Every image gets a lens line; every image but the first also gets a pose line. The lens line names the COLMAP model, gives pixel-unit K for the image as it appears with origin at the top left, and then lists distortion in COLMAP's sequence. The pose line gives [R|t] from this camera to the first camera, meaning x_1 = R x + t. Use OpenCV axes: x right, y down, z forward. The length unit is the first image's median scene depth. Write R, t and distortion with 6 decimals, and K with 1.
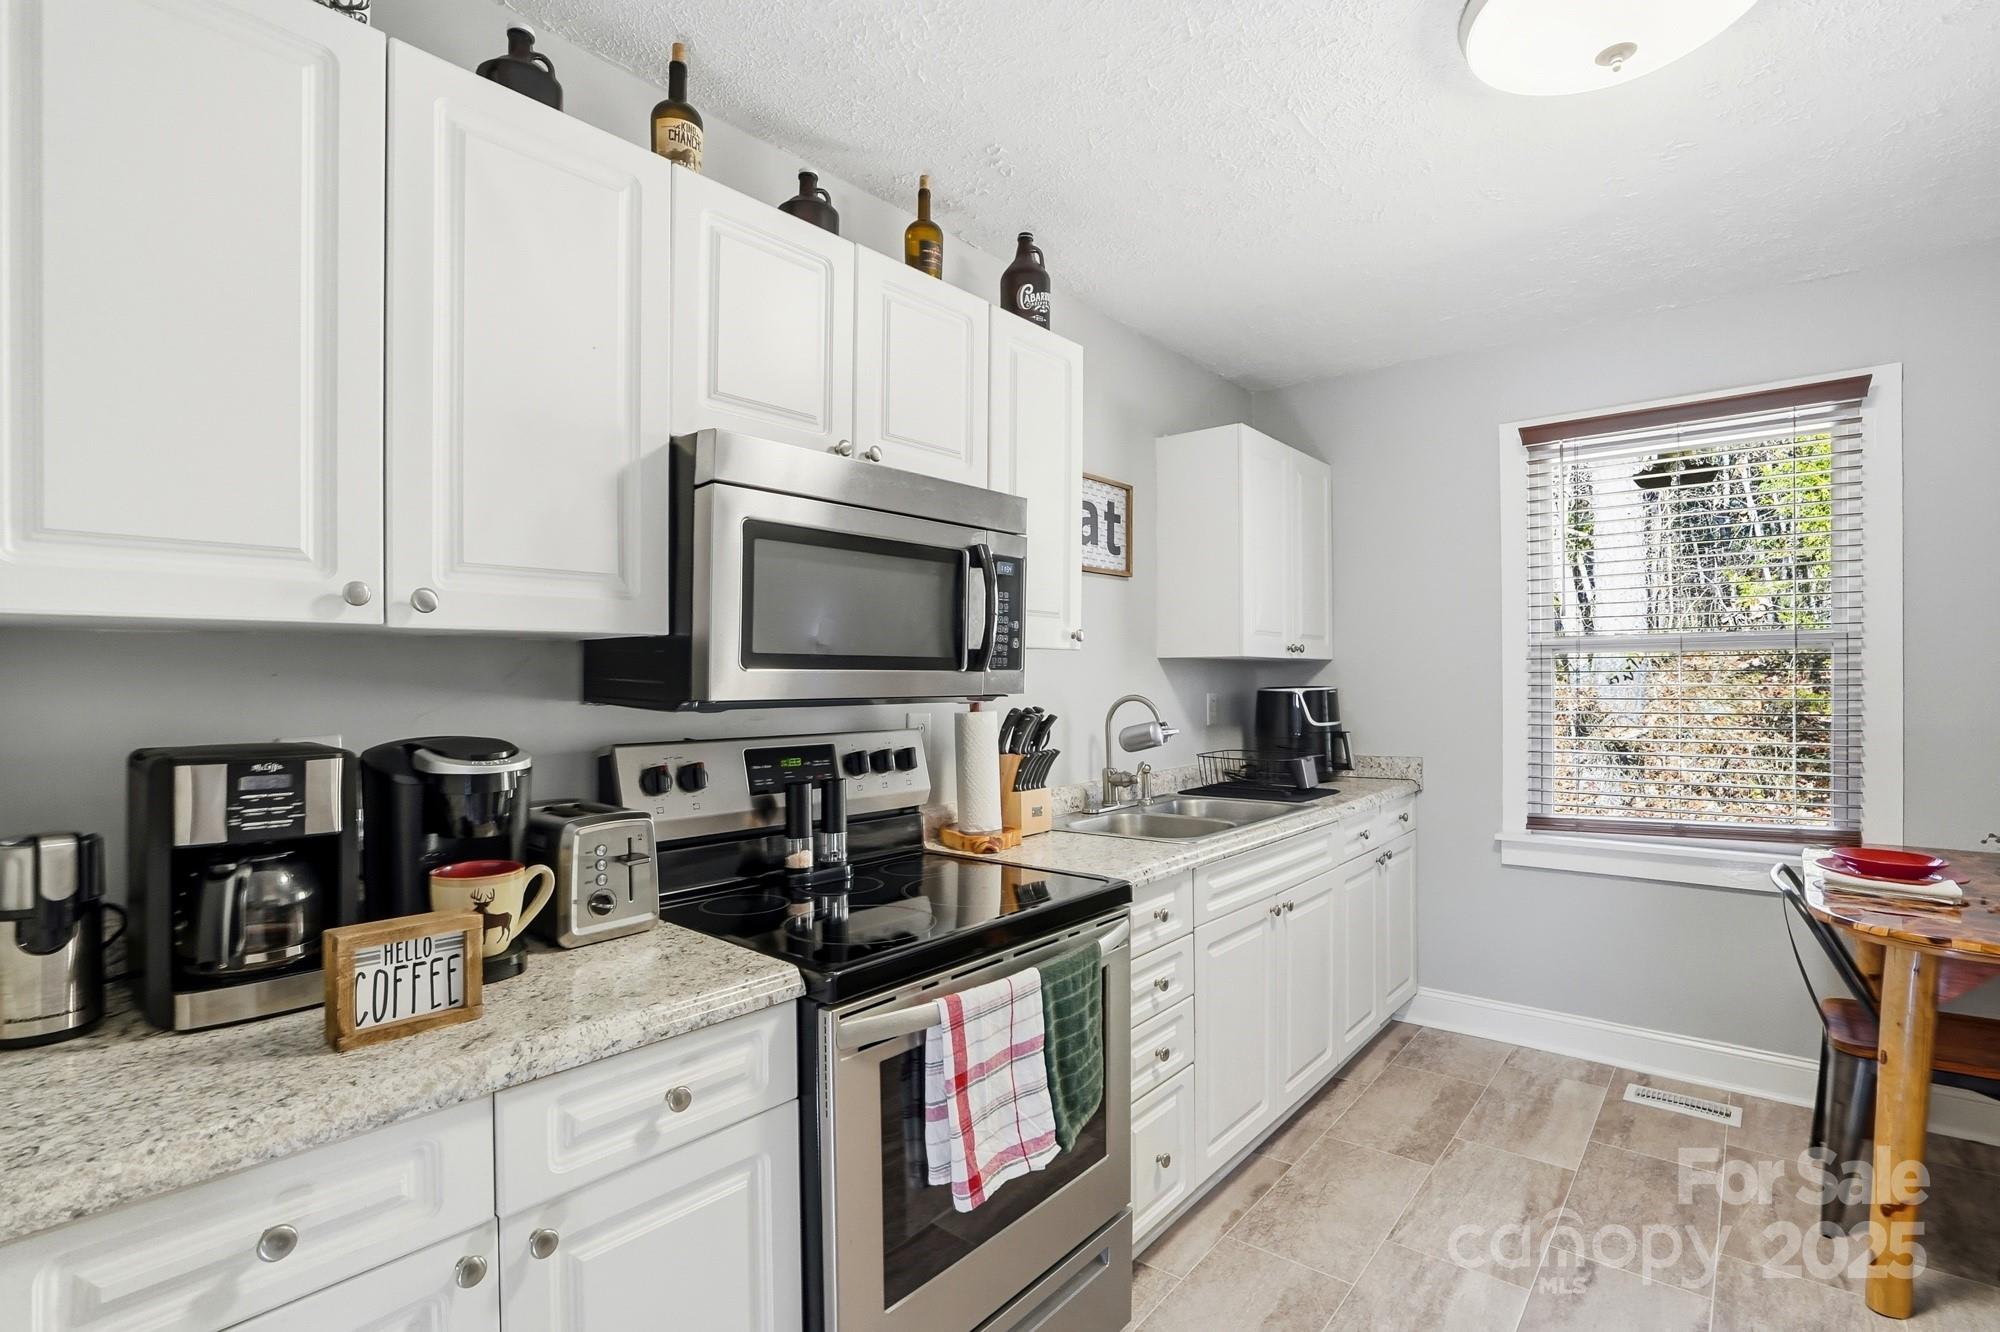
lens RADIAL K [[944.9, 0, 946.6], [0, 944.9, 681.6], [0, 0, 1]] dist [-0.027865, 0.004771]
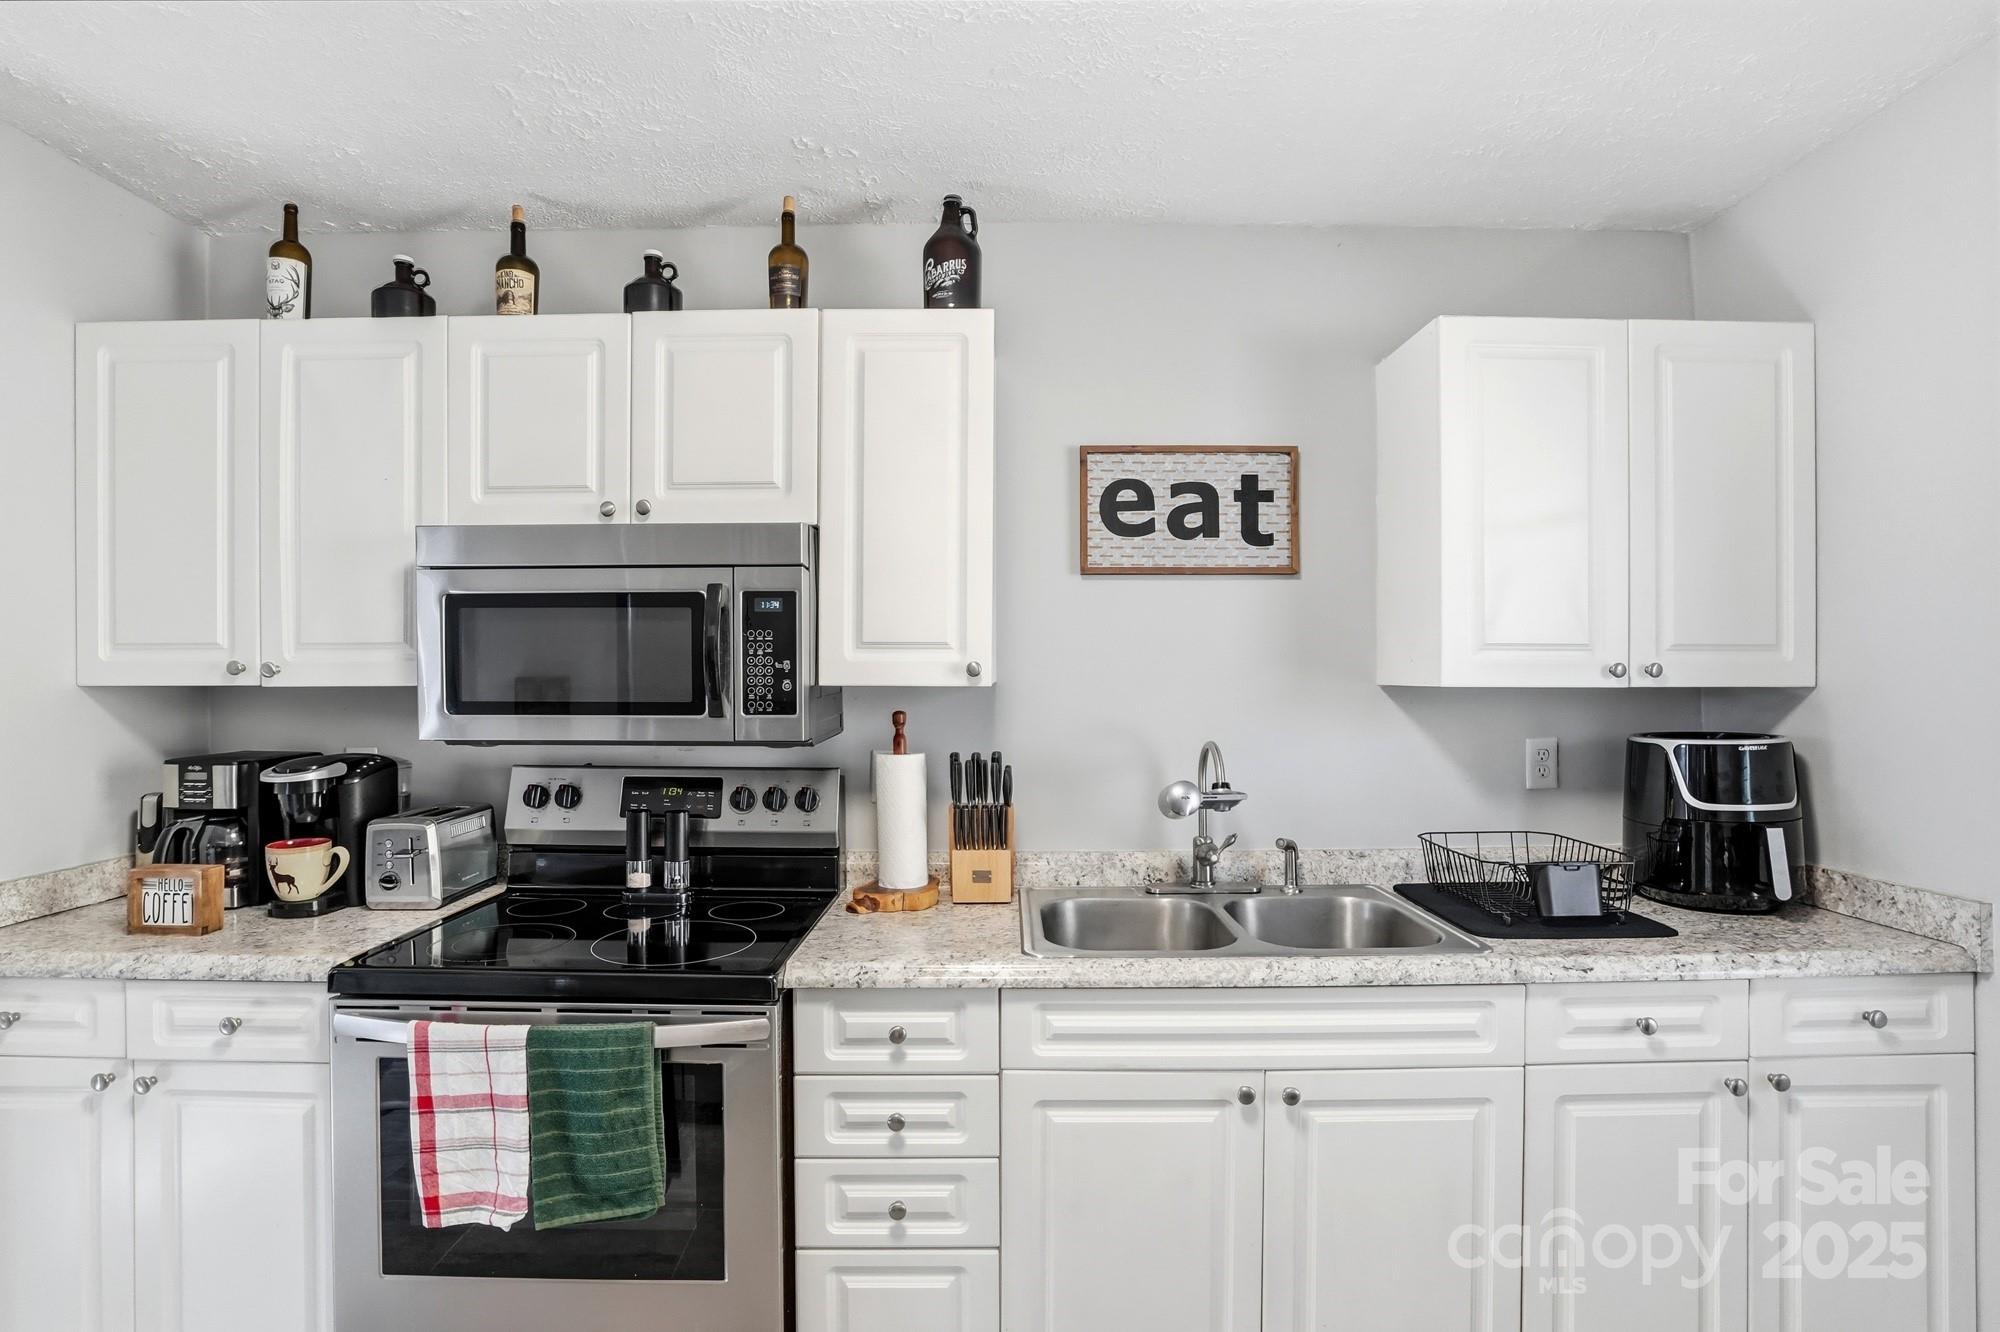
lens RADIAL K [[944.9, 0, 1062.4], [0, 944.9, 658.1], [0, 0, 1]] dist [-0.027865, 0.004771]
pose [[0.658352, -0.006239, -0.752684, 1.073006], [-0.003808, 0.999925, -0.011619, -0.065529], [0.752701, 0.010515, 0.658279, 0.690112]]
